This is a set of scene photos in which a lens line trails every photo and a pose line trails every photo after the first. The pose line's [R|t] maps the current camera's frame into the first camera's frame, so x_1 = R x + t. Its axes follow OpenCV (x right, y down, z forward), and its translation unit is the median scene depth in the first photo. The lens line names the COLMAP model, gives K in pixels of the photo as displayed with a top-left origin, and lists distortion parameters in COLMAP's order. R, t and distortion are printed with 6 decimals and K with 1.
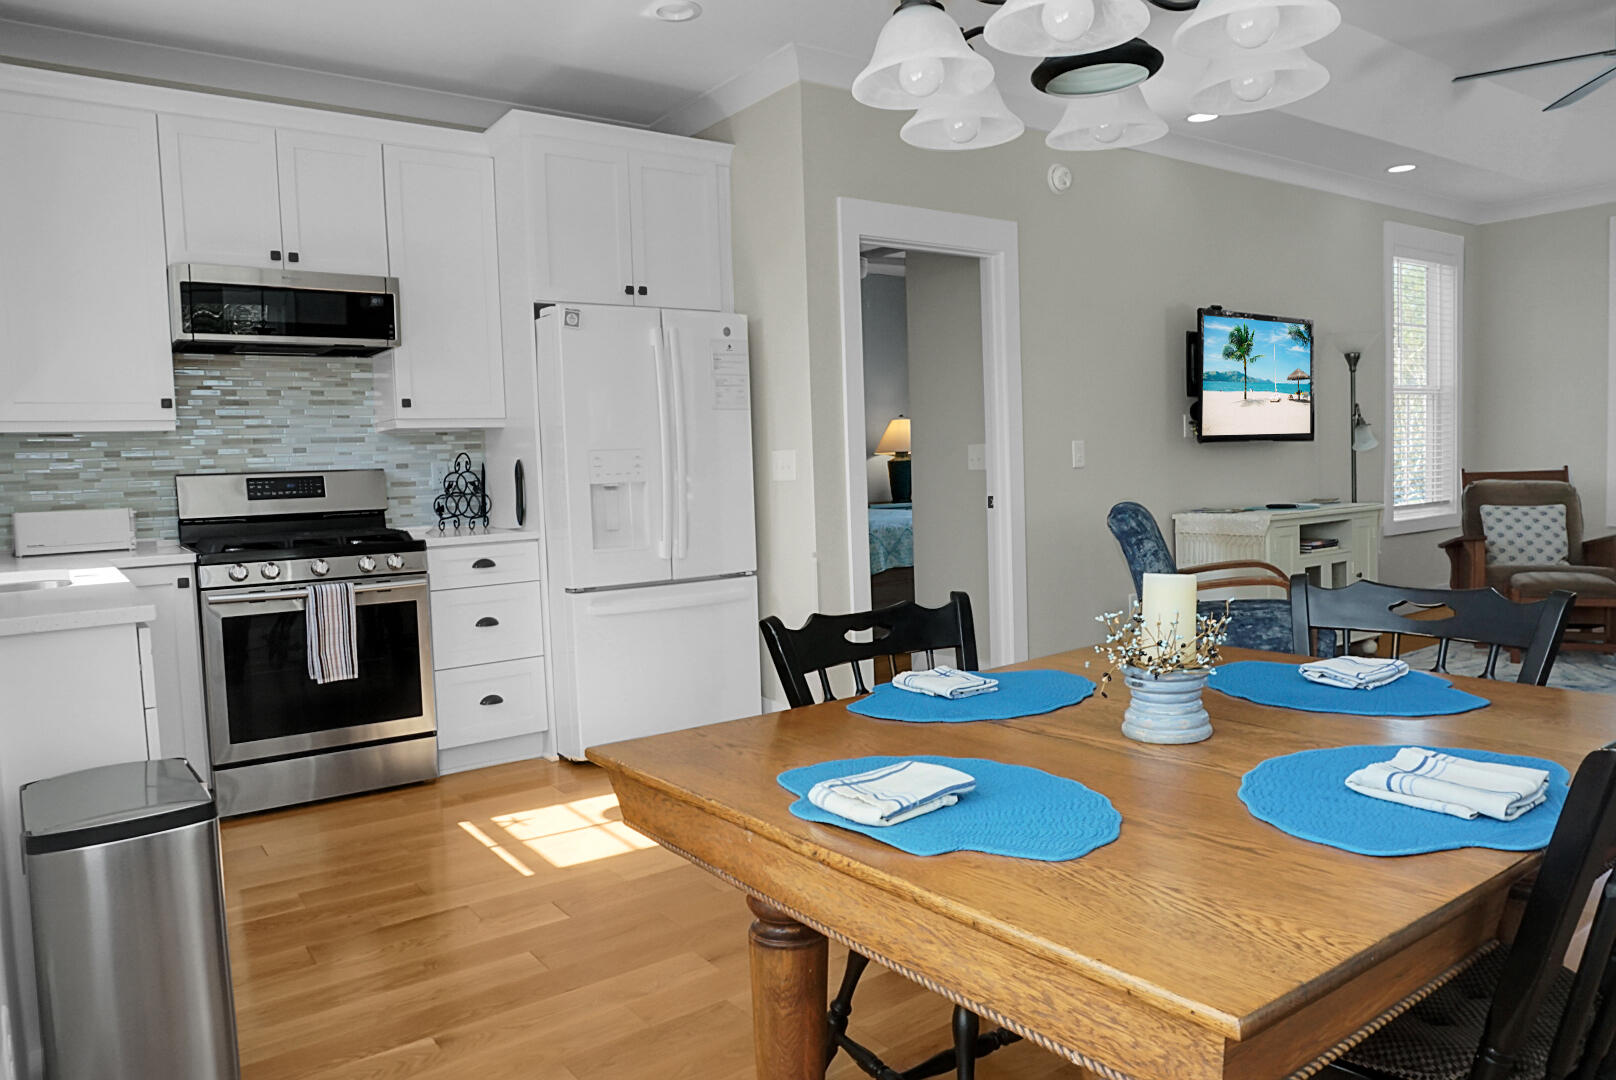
lens RADIAL K [[1087.0, 0, 799.1], [0, 1087.0, 532.9], [0, 0, 1]] dist [-0.037393, -0.001650]
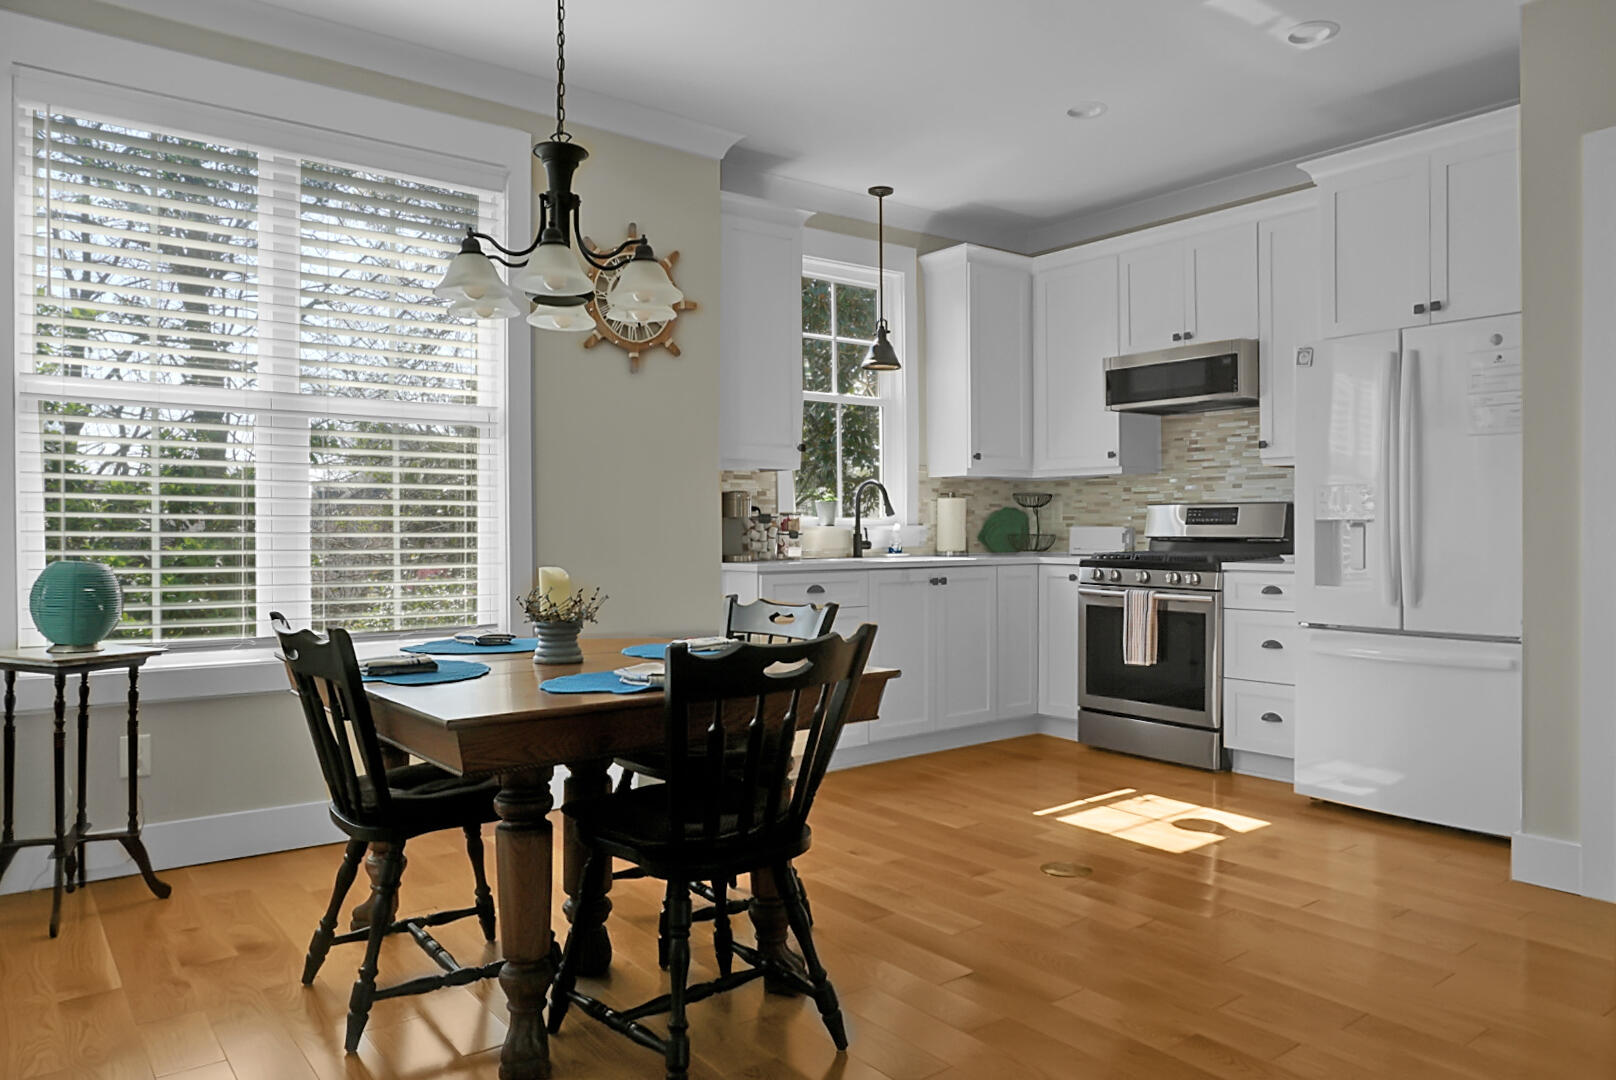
lens RADIAL K [[1087.0, 0, 799.2], [0, 1087.0, 540.3], [0, 0, 1]] dist [-0.037393, -0.001650]
pose [[0.038340, 0.046028, -0.998204, 0.779203], [-0.058481, 0.997330, 0.043742, -0.041655], [0.997552, 0.056699, 0.040930, 0.484421]]
